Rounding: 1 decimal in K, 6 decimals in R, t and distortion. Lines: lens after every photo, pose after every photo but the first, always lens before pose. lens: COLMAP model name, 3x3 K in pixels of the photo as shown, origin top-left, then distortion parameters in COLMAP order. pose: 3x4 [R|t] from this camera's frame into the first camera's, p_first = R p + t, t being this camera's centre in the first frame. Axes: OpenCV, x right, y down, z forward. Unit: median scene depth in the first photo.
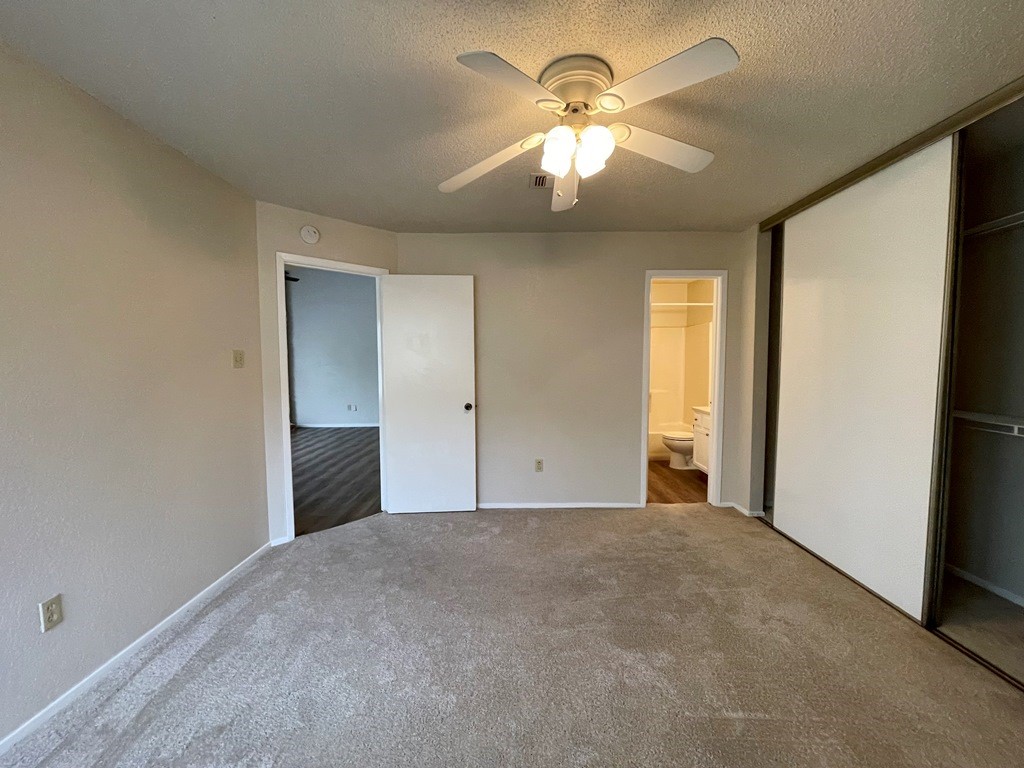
lens RADIAL K [[414.6, 0, 512.5], [0, 414.6, 383.8], [0, 0, 1]] dist [-0.004227, 0.001465]
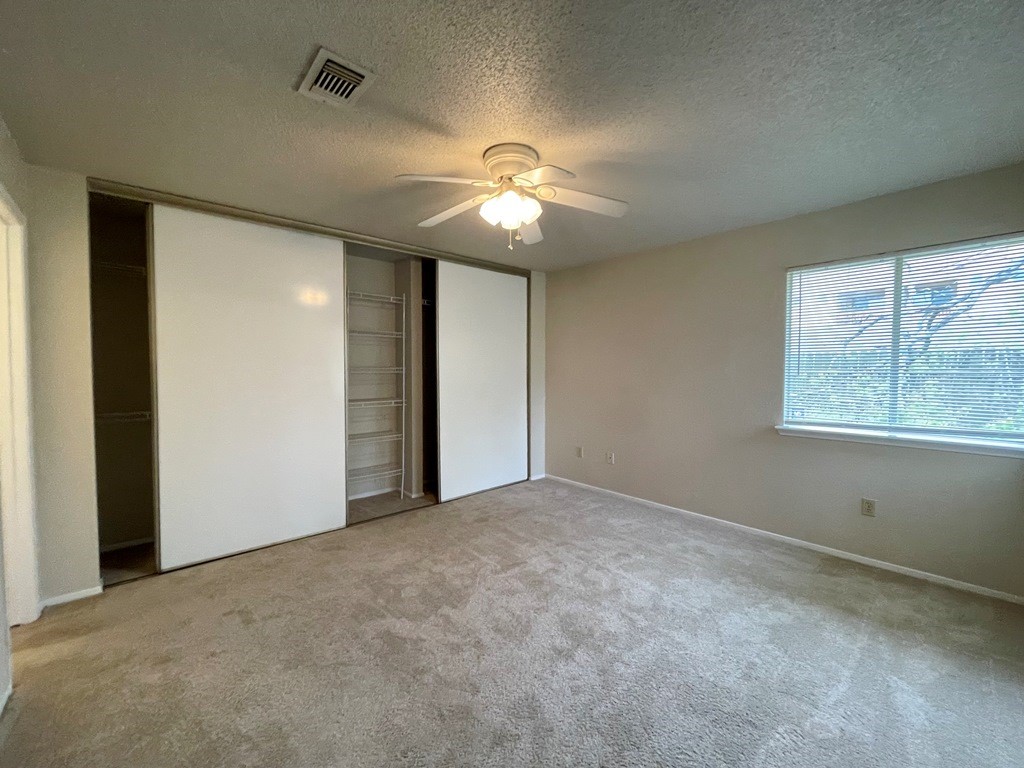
lens RADIAL K [[414.6, 0, 511.4], [0, 414.6, 383.7], [0, 0, 1]] dist [-0.004227, 0.001465]
pose [[-0.660626, -0.020474, 0.750436, -0.473349], [0.048870, 0.996335, 0.070204, -0.054972], [-0.749123, 0.083052, -0.657204, 1.056950]]
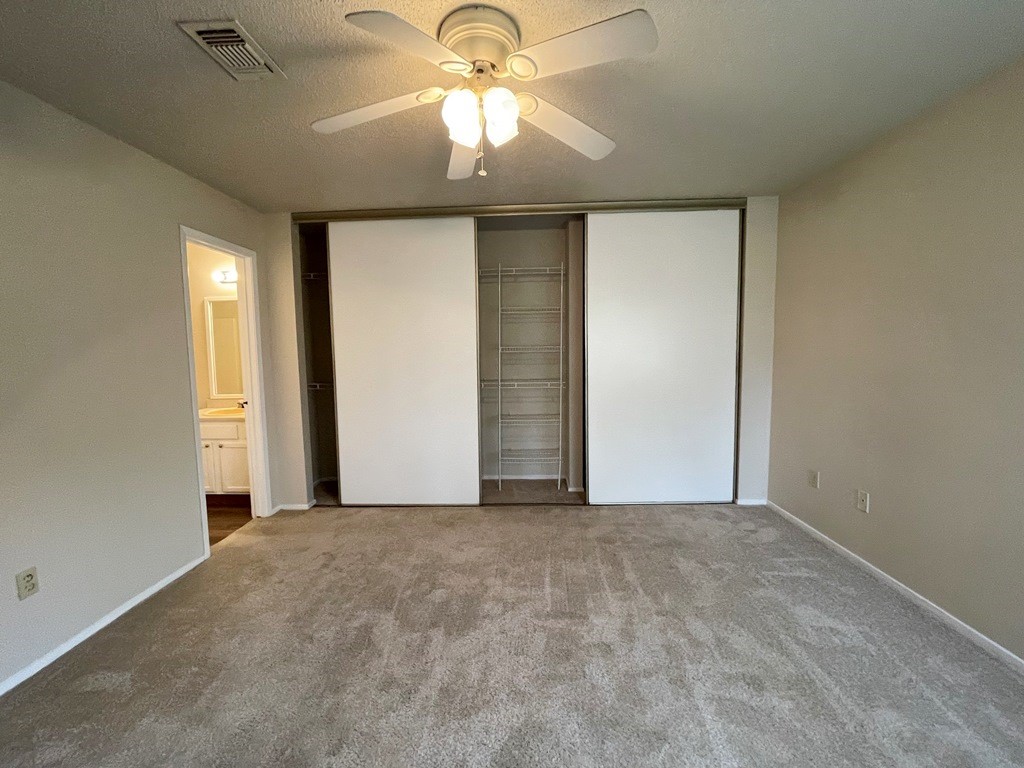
lens RADIAL K [[414.6, 0, 511.3], [0, 414.6, 383.3], [0, 0, 1]] dist [-0.004227, 0.001465]
pose [[0.038340, -0.079739, 0.996078, -0.442492], [0.075271, 0.994210, 0.076692, -0.023841], [-0.996426, 0.072035, 0.044120, 0.517267]]
